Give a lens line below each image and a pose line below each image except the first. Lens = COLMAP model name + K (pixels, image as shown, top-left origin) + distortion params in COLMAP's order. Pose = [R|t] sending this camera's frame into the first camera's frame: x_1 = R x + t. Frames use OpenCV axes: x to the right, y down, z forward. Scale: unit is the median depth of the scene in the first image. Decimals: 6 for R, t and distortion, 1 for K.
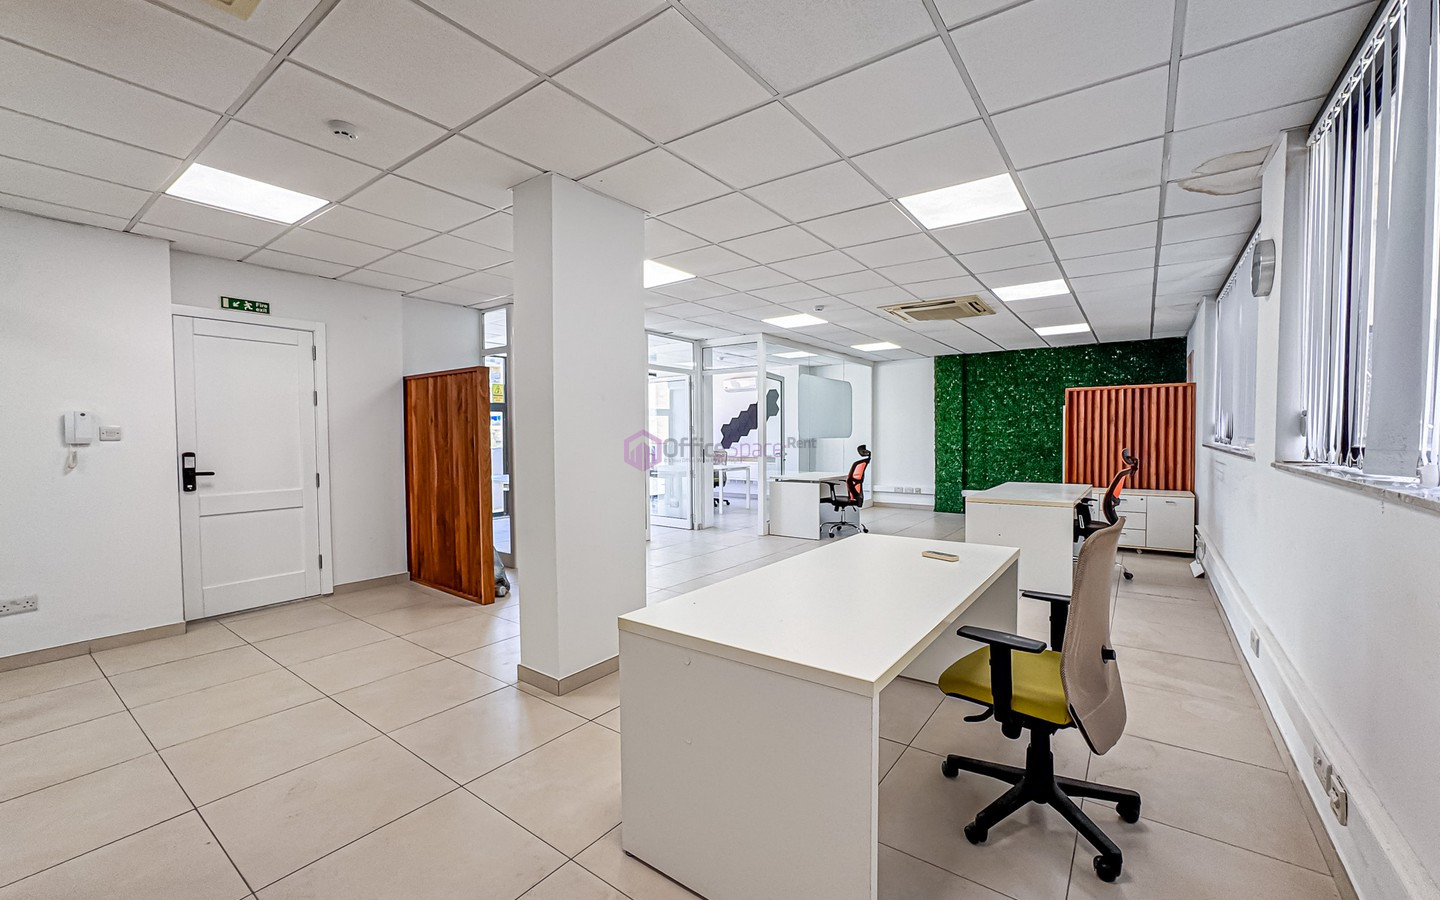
lens RADIAL K [[589.9, 0, 733.5], [0, 589.9, 452.4], [0, 0, 1]] dist [-0.004216, 0.002364]
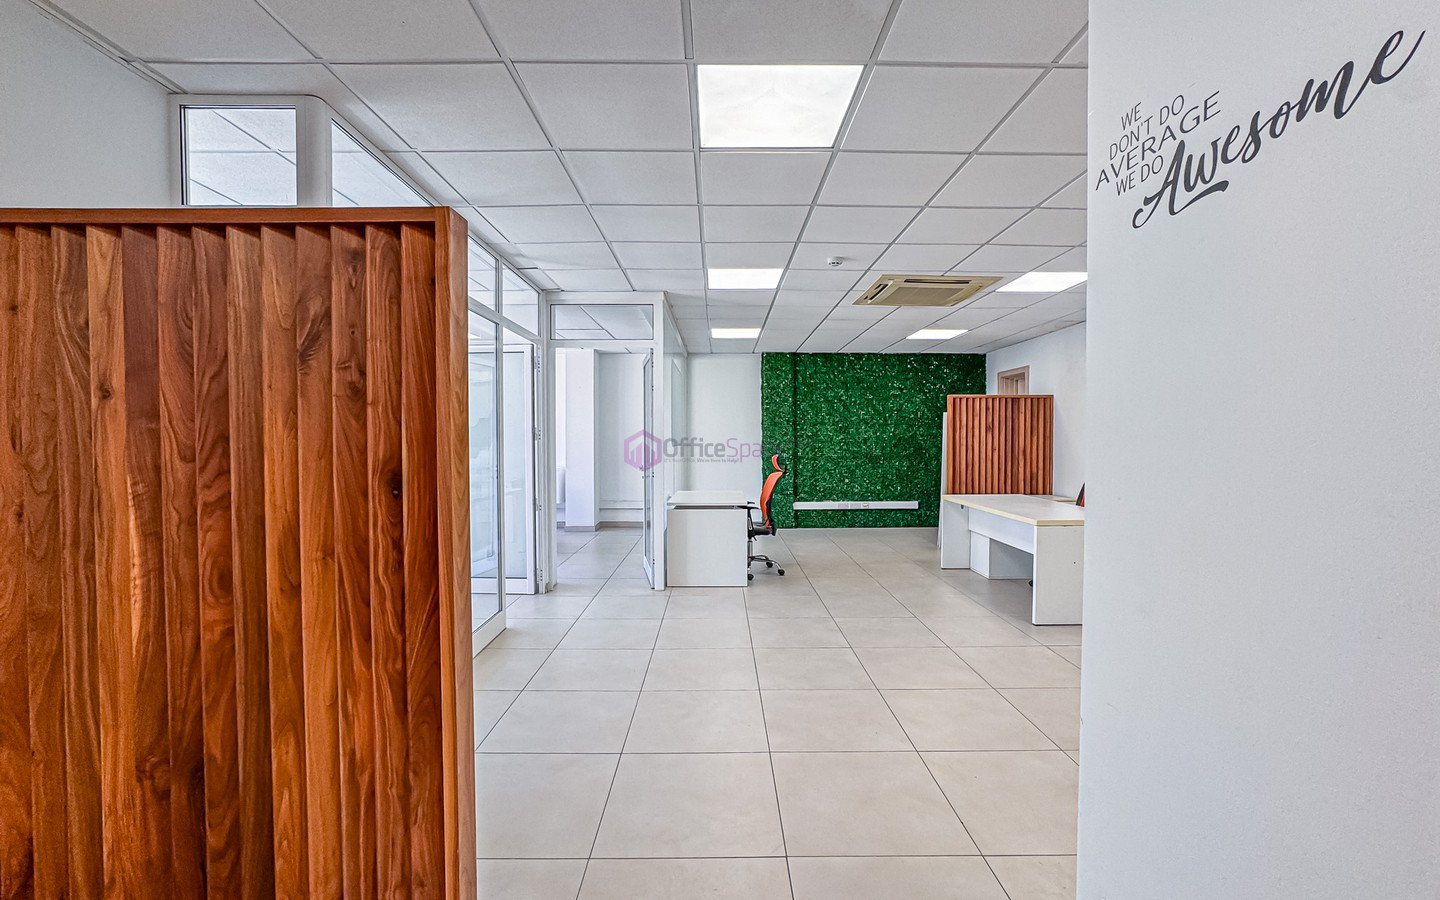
lens RADIAL K [[589.9, 0, 720.6], [0, 589.9, 451.2], [0, 0, 1]] dist [-0.004216, 0.002364]
pose [[0.810662, -0.007342, 0.585468, -0.296553], [0.012467, 0.999911, -0.004723, -0.014732], [-0.585382, 0.011128, 0.810682, 0.414775]]
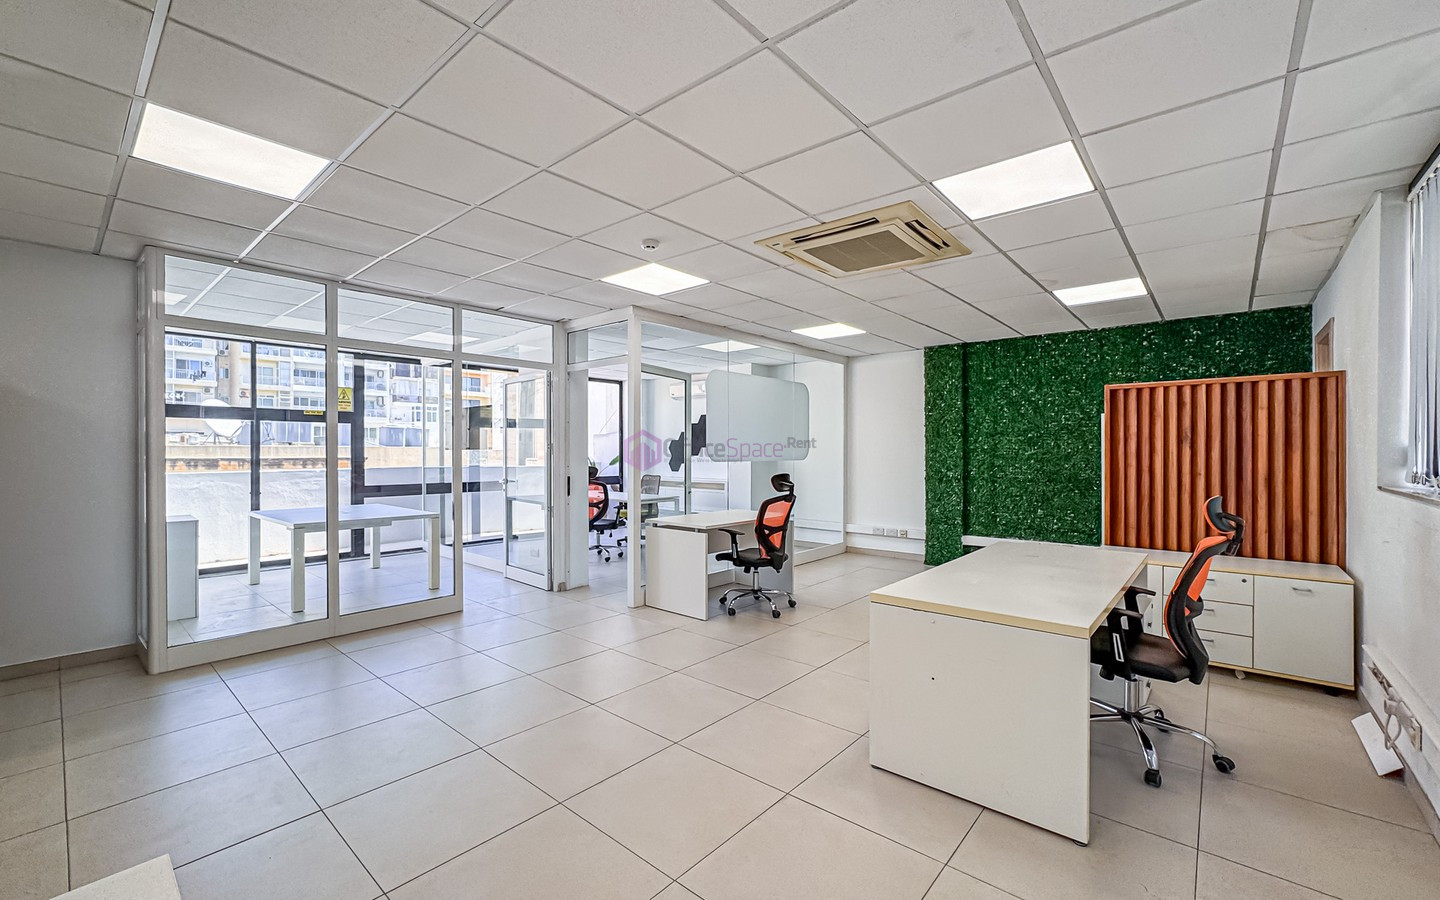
lens RADIAL K [[589.9, 0, 735.6], [0, 589.9, 452.1], [0, 0, 1]] dist [-0.004216, 0.002364]
pose [[0.996325, 0.006395, -0.085412, 0.223961], [-0.008616, 0.999634, -0.025653, -0.019254], [0.085217, 0.026294, 0.996015, 0.343868]]
